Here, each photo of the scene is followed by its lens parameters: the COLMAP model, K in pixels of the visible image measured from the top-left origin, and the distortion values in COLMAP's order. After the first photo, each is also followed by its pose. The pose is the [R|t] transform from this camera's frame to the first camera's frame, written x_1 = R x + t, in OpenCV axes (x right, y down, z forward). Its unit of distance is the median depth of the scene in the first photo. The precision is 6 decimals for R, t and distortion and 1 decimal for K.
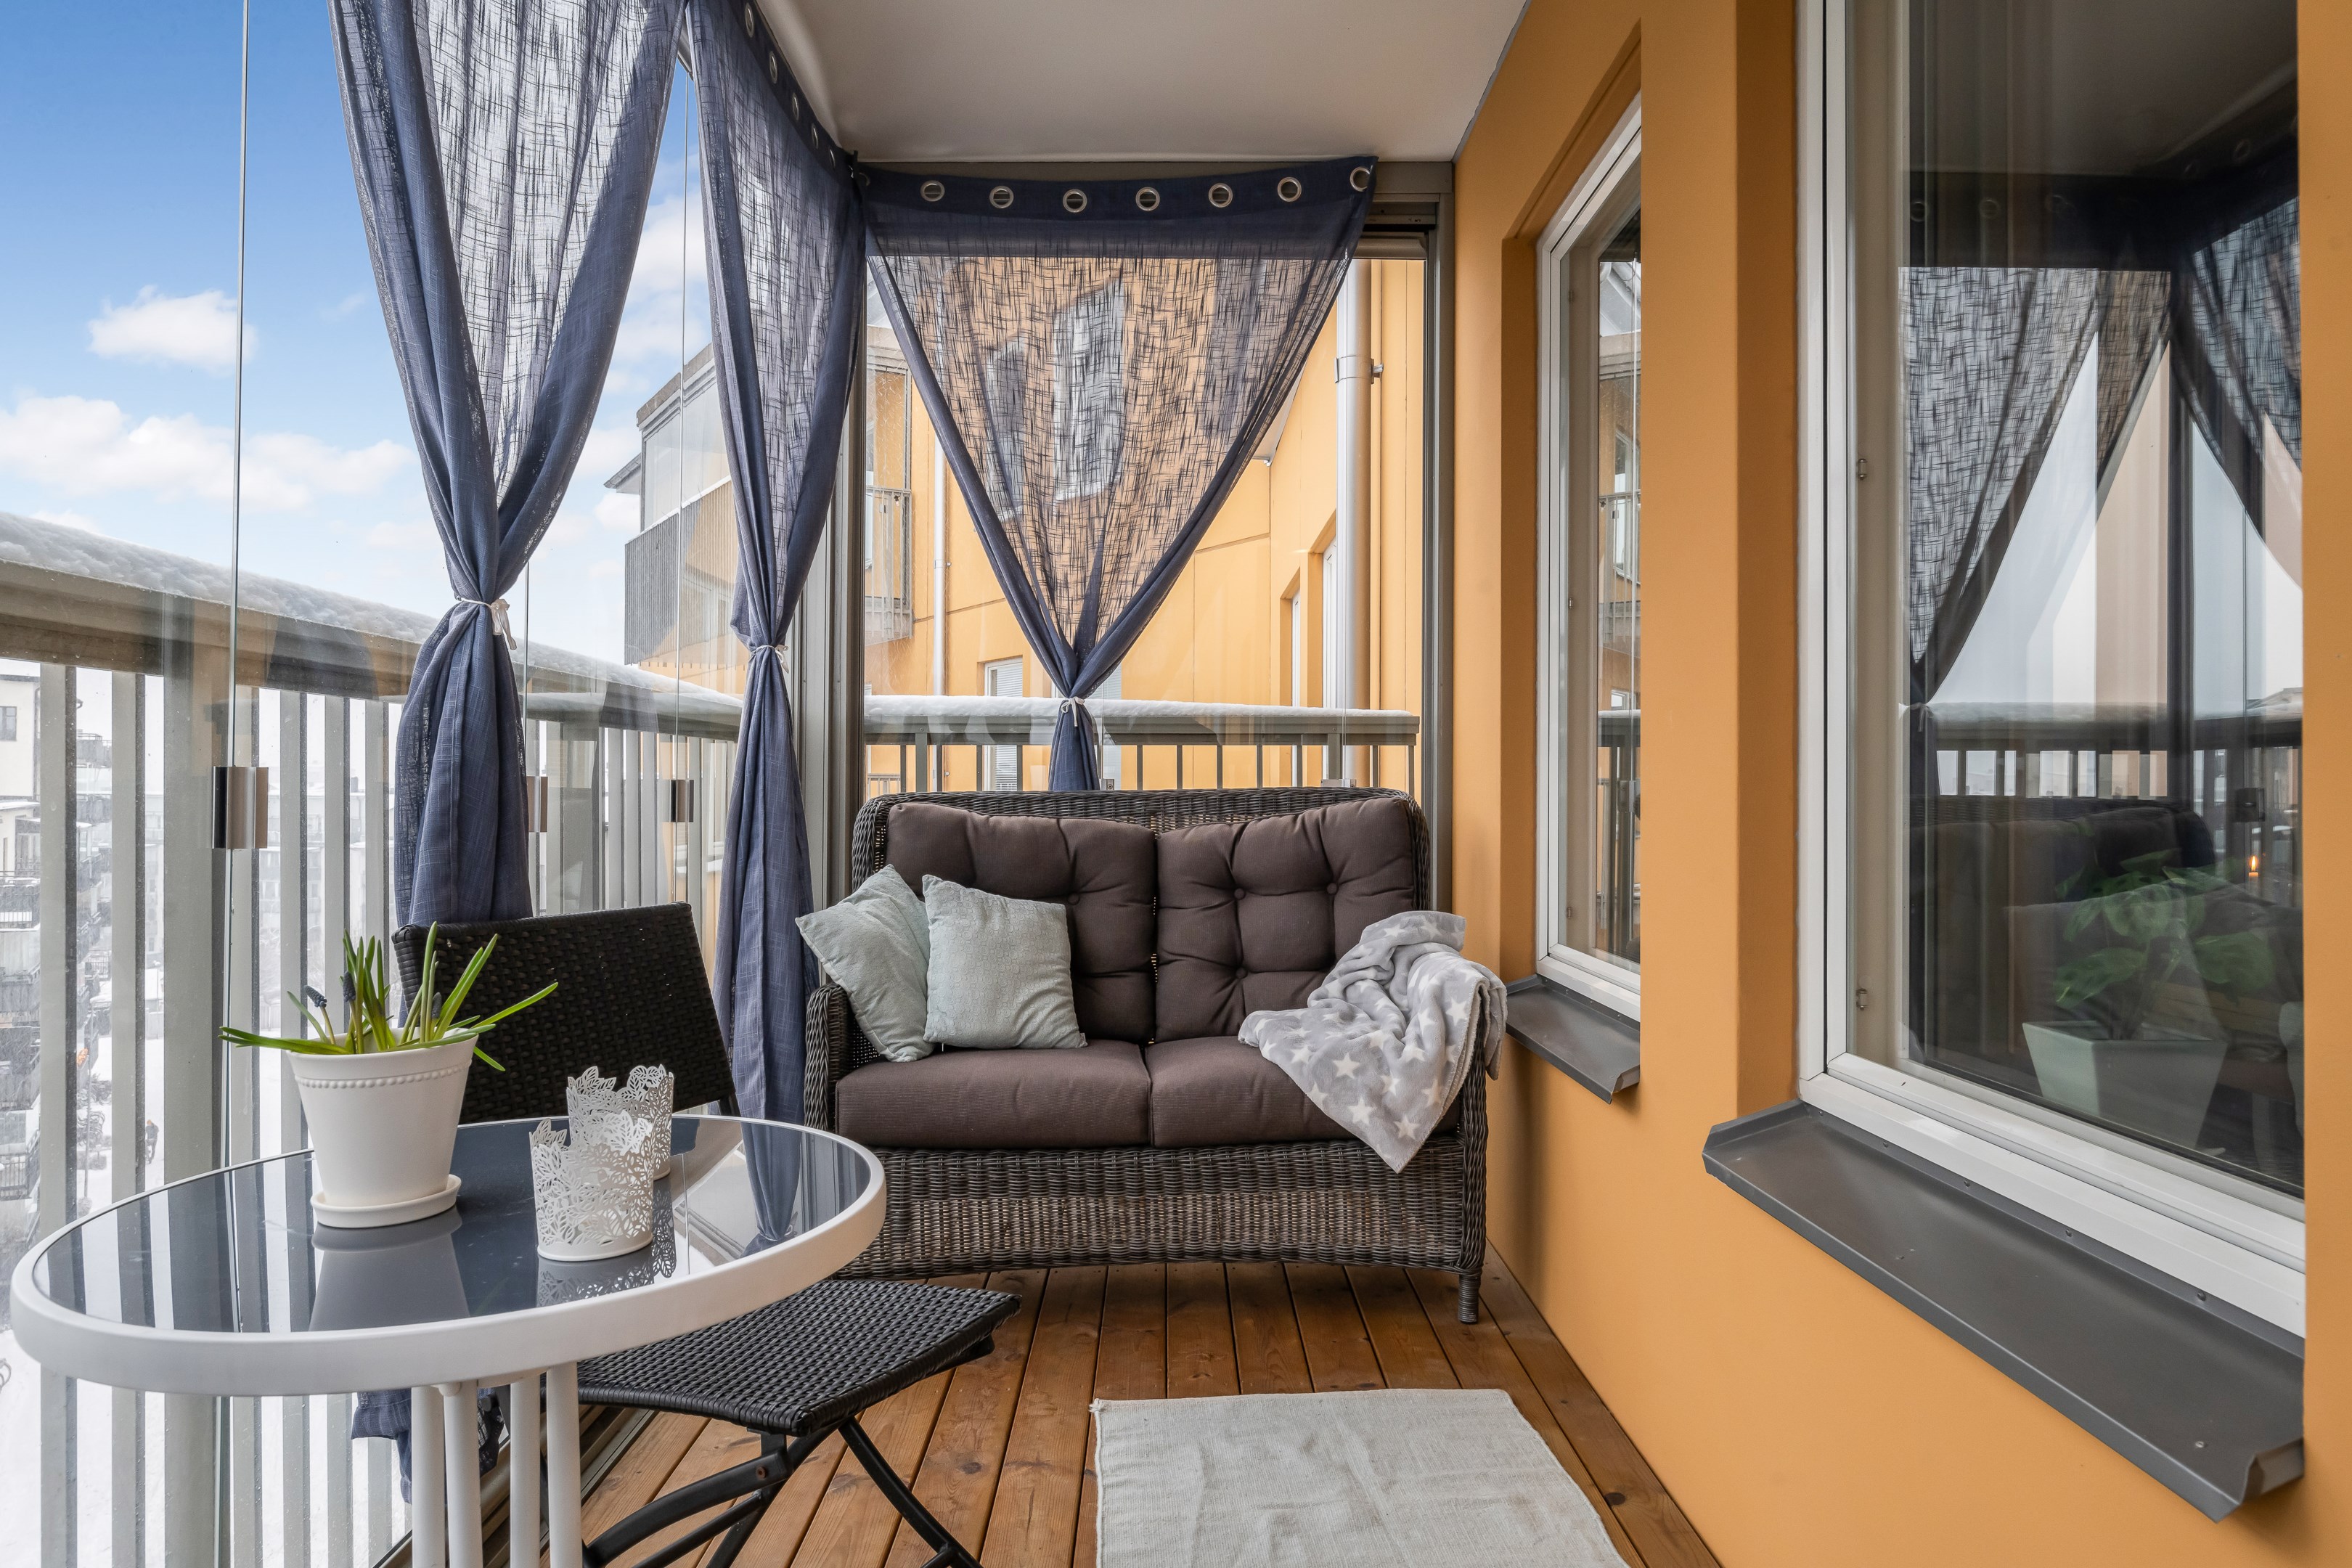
lens RADIAL K [[1561.4, 0, 1192.0], [0, 1561.4, 770.7], [0, 0, 1]] dist [-0.004776, 0.003691]
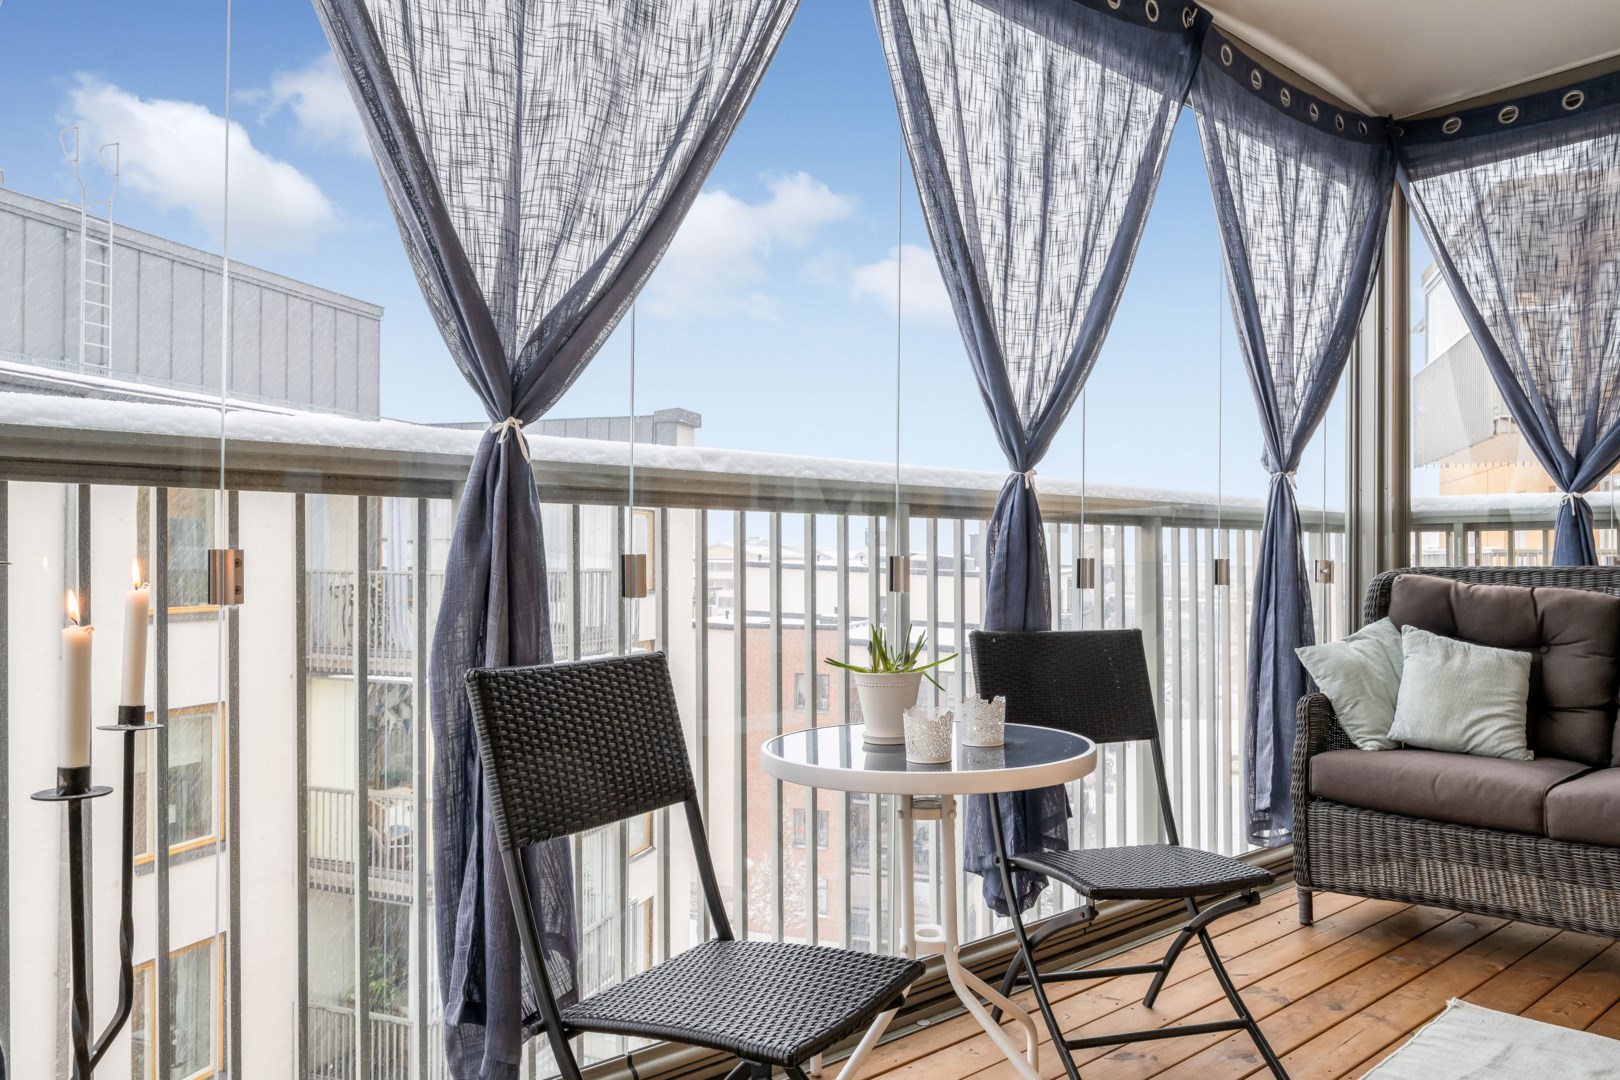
lens RADIAL K [[1131.1, 0, 803.4], [0, 1131.1, 551.6], [0, 0, 1]] dist [0.012428, -0.005697]
pose [[0.634652, -0.006081, -0.772774, 0.295365], [0.008846, 0.999961, -0.000603, -0.004720], [0.772748, -0.006453, 0.634680, -0.085091]]
